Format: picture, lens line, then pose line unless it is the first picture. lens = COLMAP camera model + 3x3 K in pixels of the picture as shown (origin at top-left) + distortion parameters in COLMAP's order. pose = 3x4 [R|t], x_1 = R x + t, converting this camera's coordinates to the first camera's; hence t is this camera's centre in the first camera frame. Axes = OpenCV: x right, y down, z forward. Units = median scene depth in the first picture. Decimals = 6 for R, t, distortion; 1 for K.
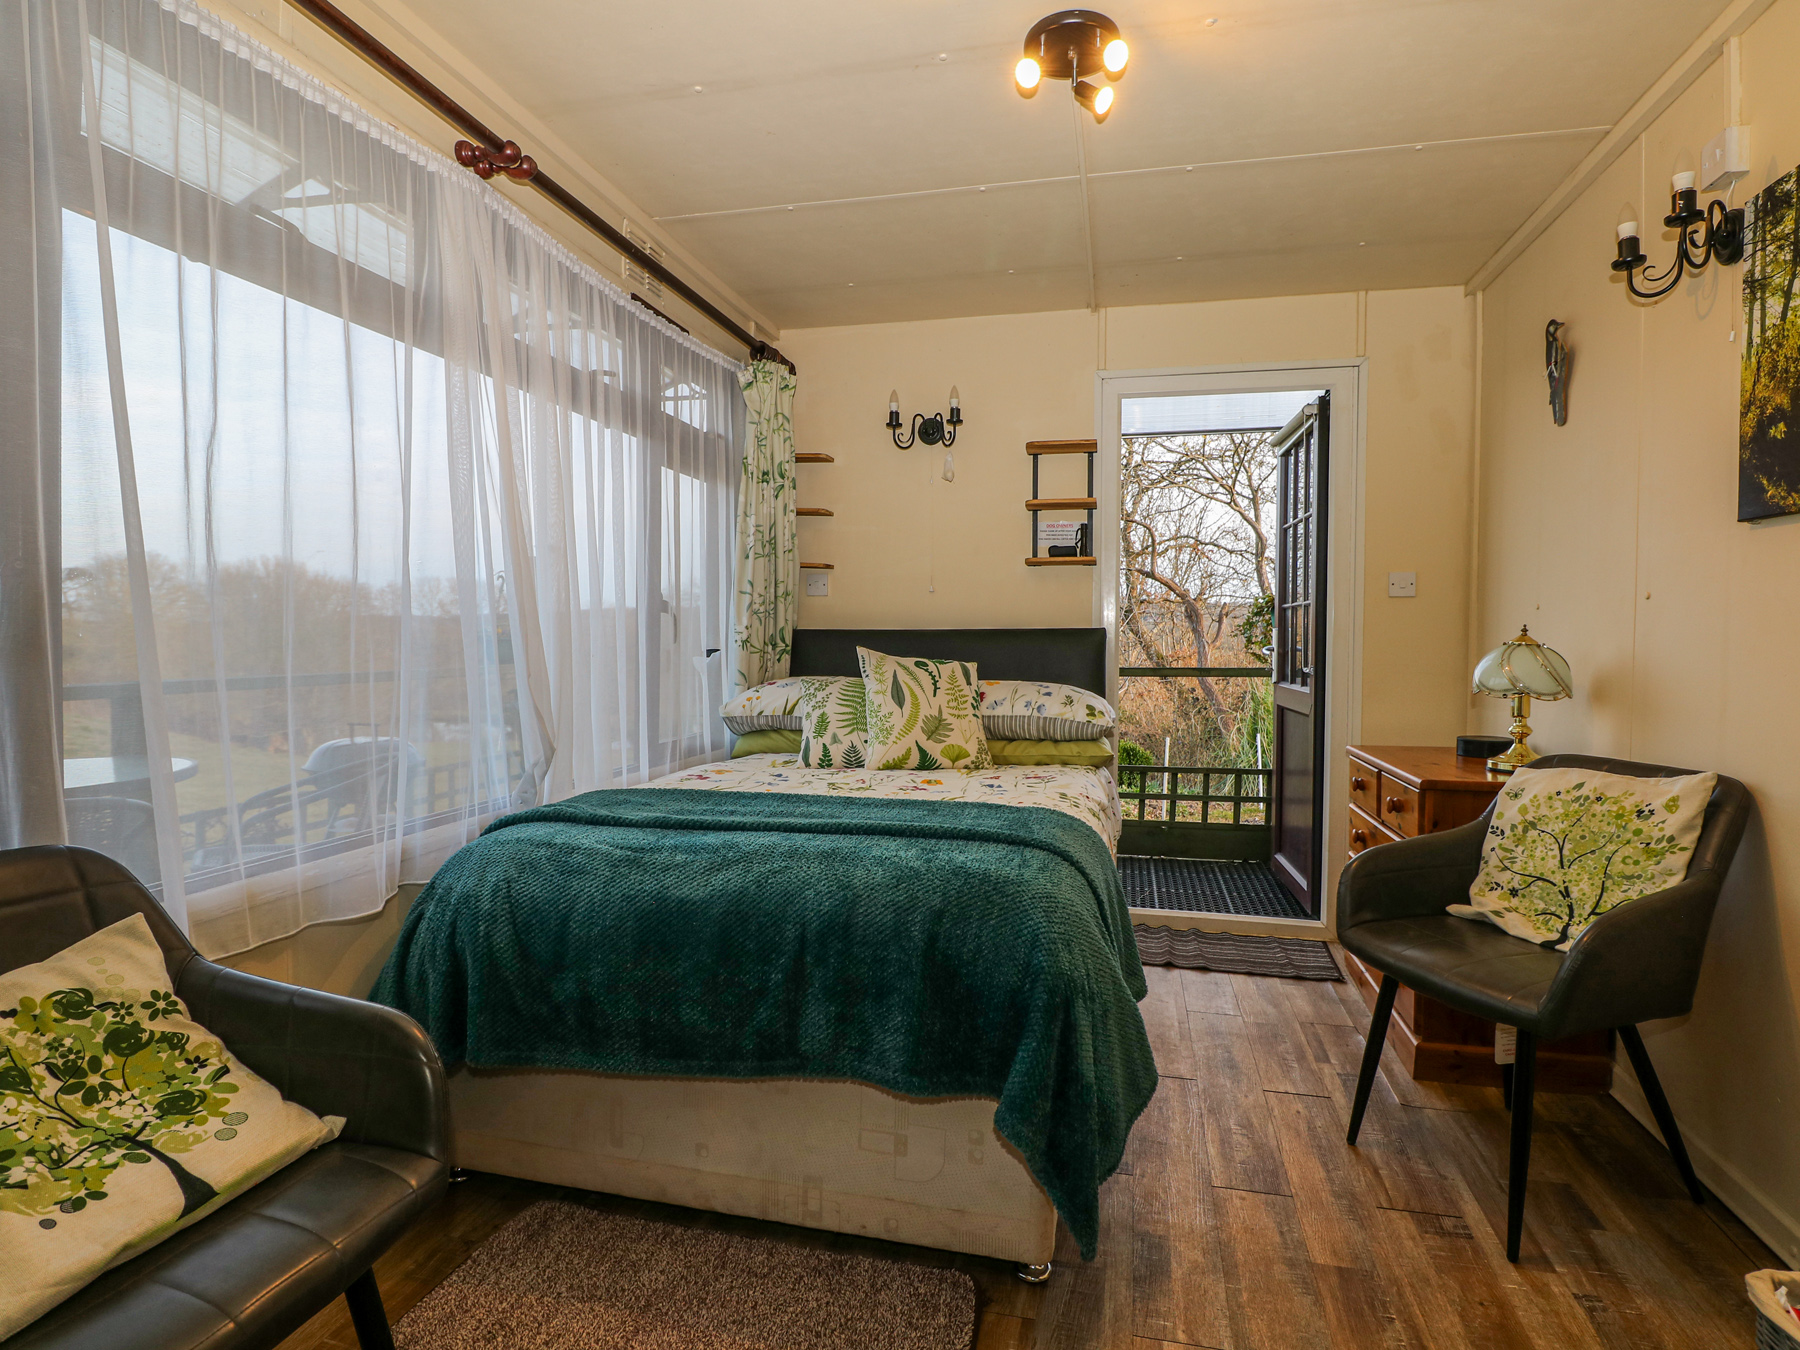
lens RADIAL K [[987.0, 0, 900.9], [0, 987.0, 672.8], [0, 0, 1]] dist [-0.004059, -0.000759]
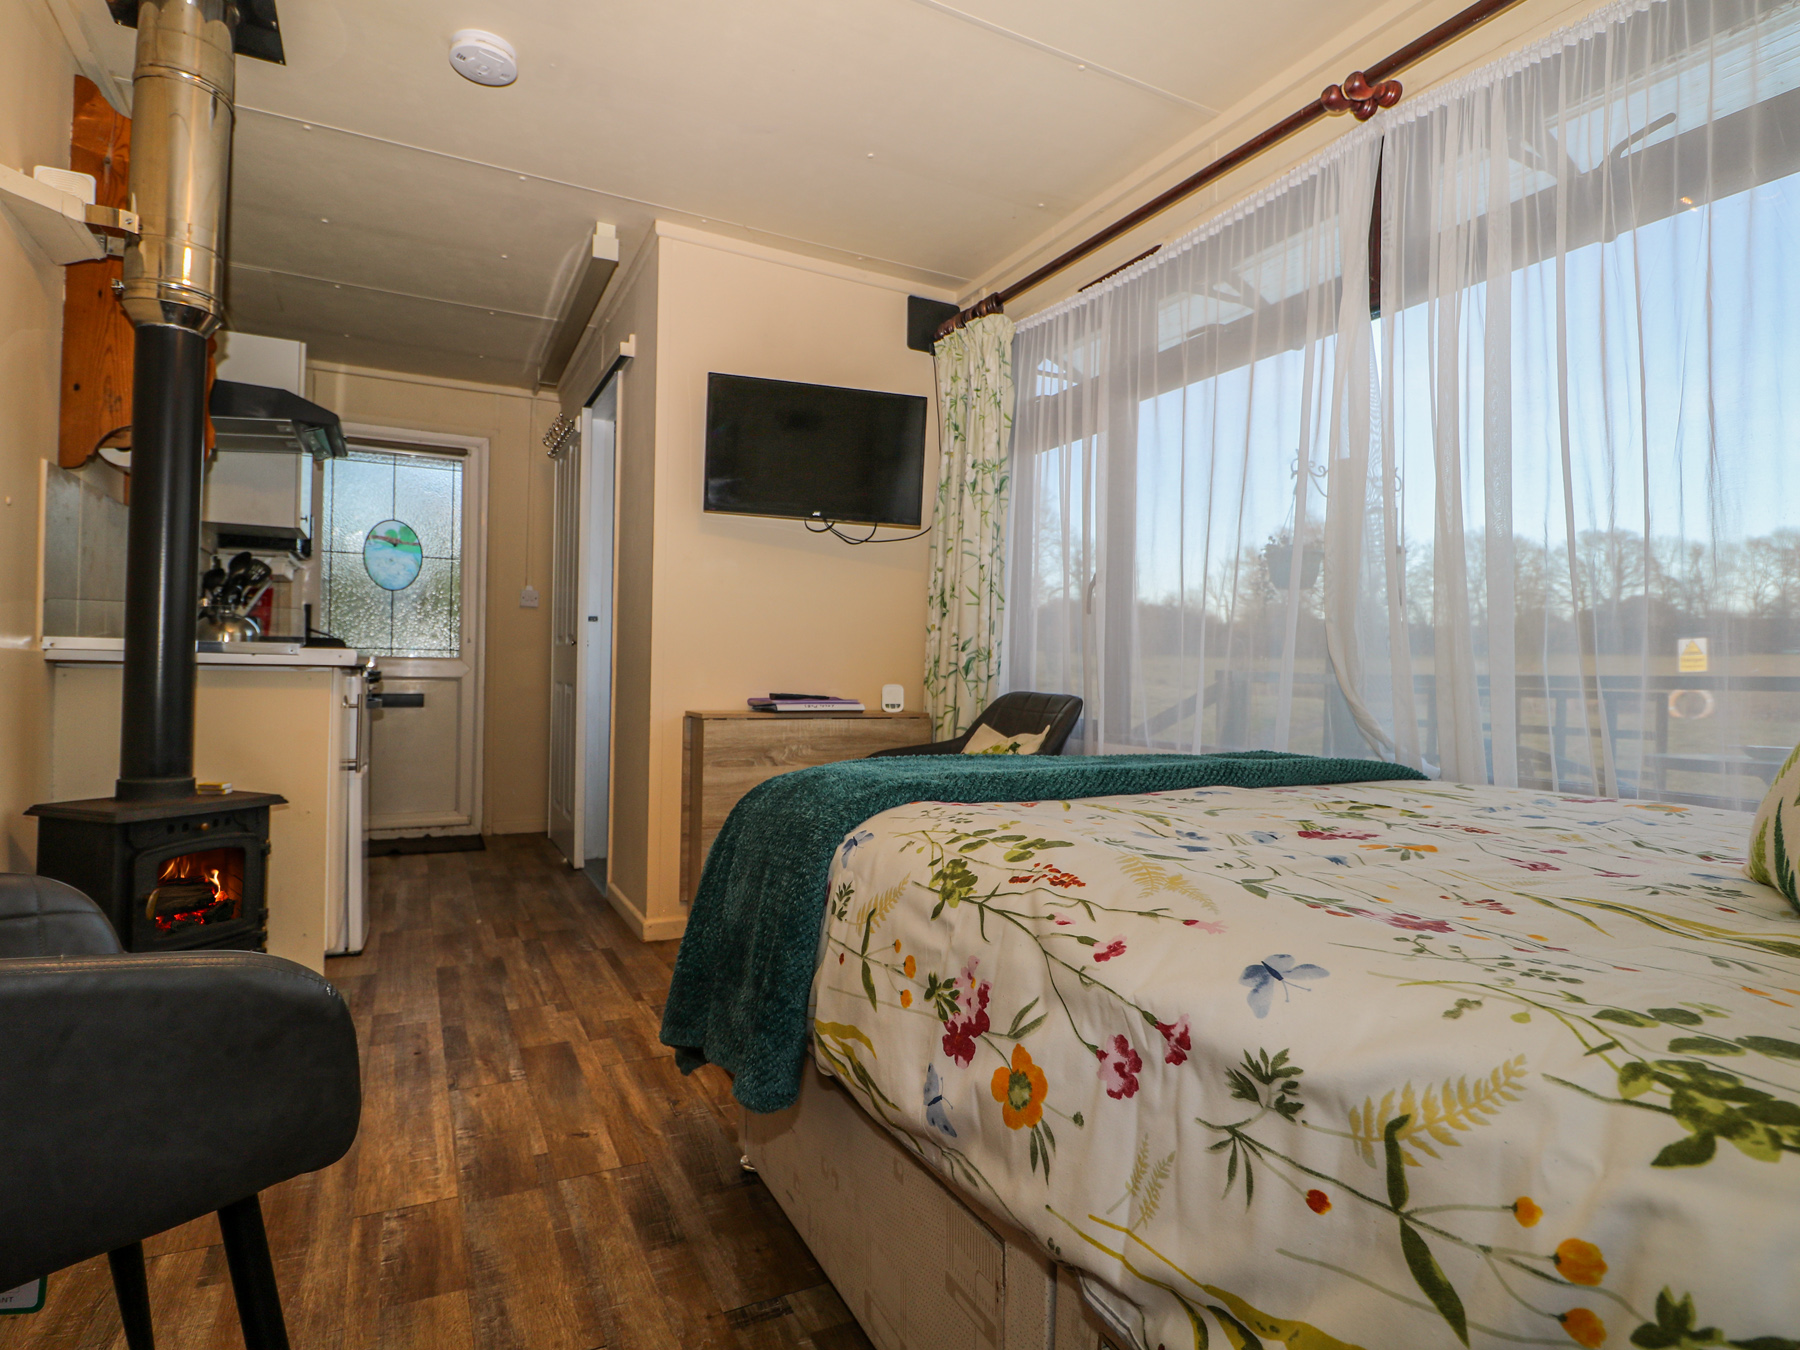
lens RADIAL K [[987.0, 0, 900.1], [0, 987.0, 670.7], [0, 0, 1]] dist [-0.004059, -0.000759]
pose [[-0.763201, -0.020035, -0.645851, 0.671180], [-0.057960, 0.997613, 0.037544, 0.055745], [0.643557, 0.066087, -0.762540, 1.789351]]
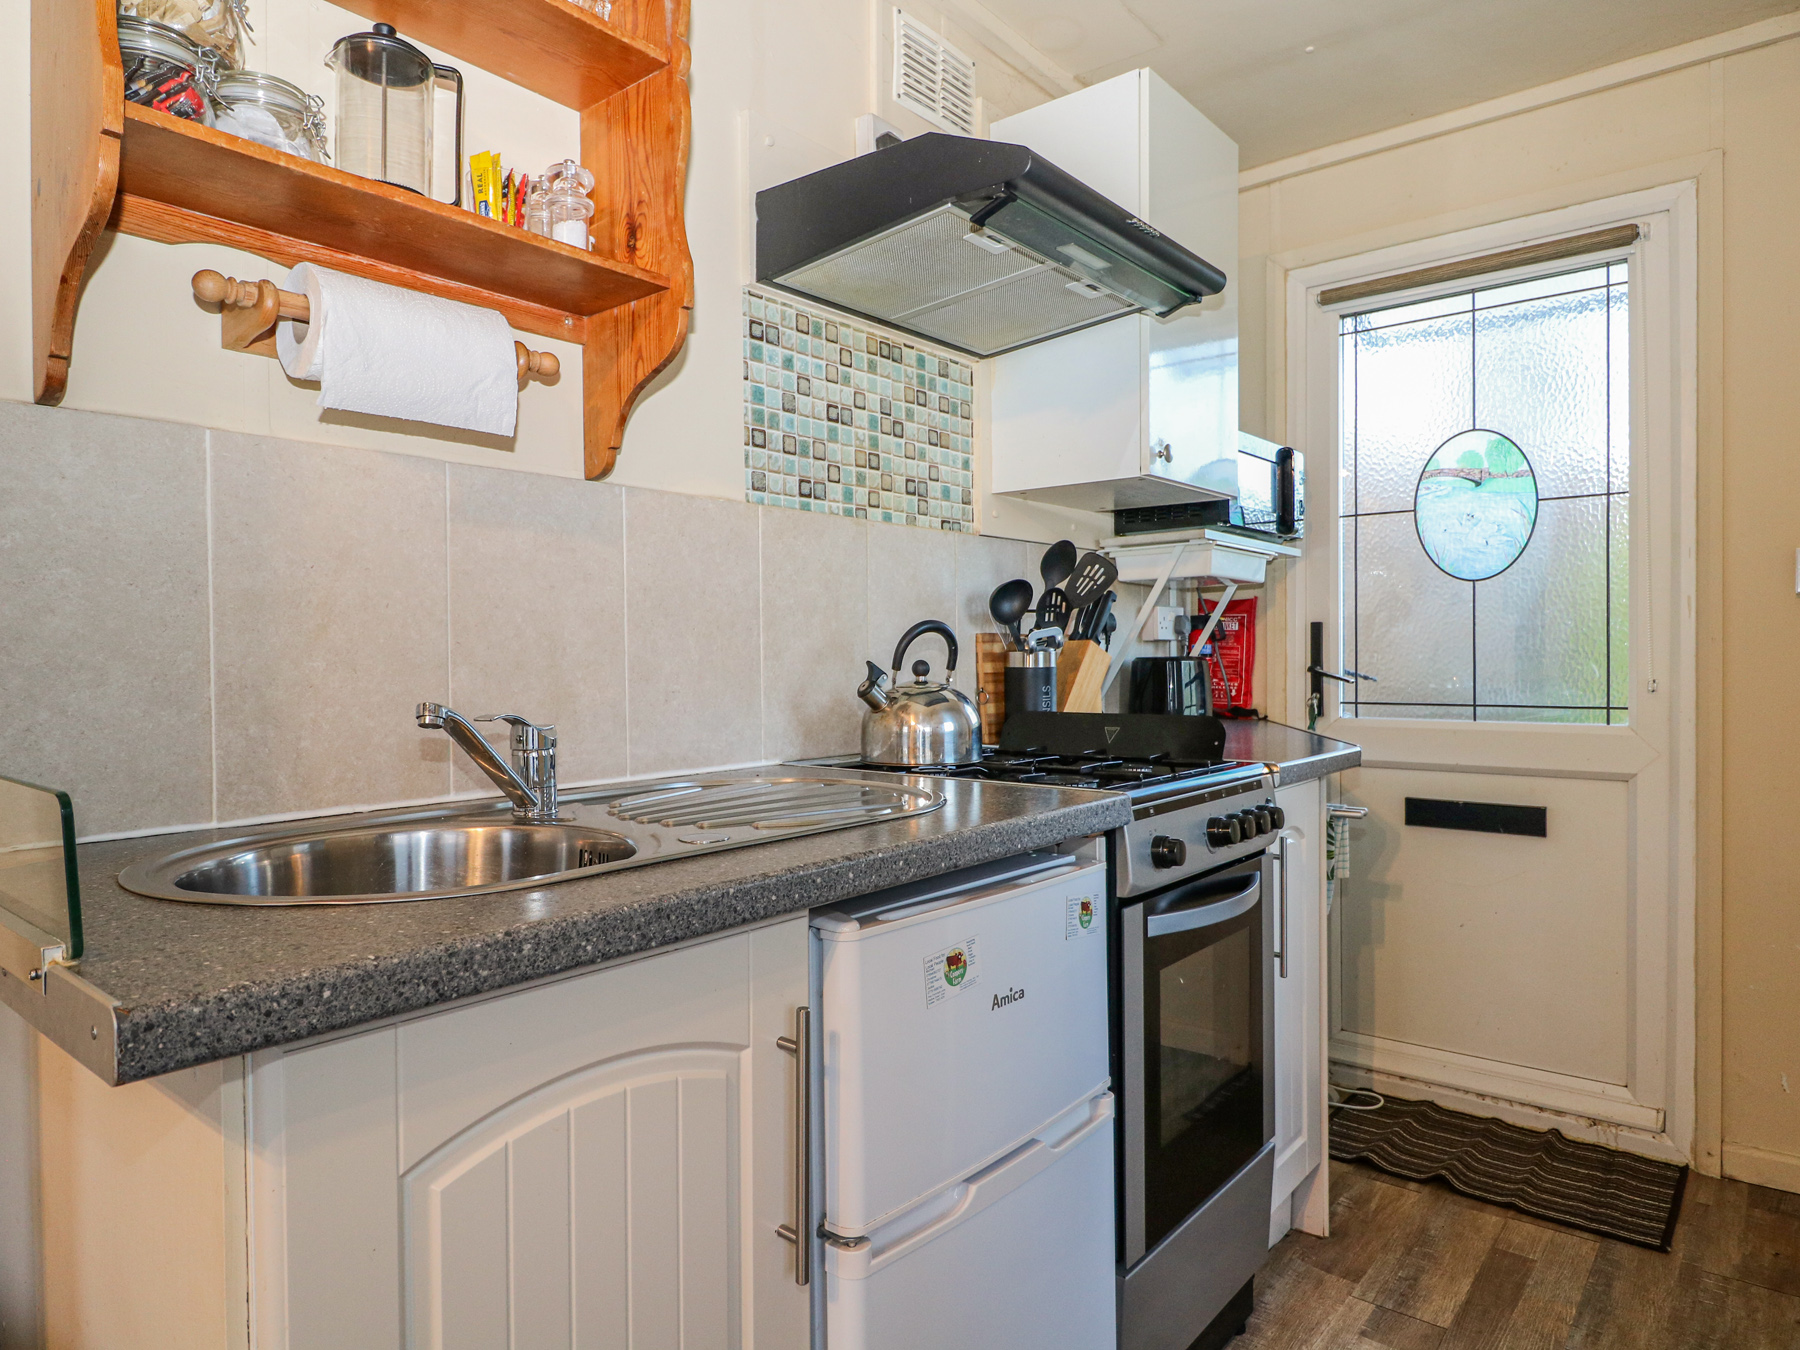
lens RADIAL K [[1095.5, 0, 899.0], [0, 1095.5, 670.6], [0, 0, 1]] dist [-0.023430, -0.000532]
pose [[-0.899165, -0.000543, 0.437609, 0.487484], [0.030101, 0.997554, 0.063087, 0.046094], [-0.436573, 0.069898, -0.896949, 1.380403]]
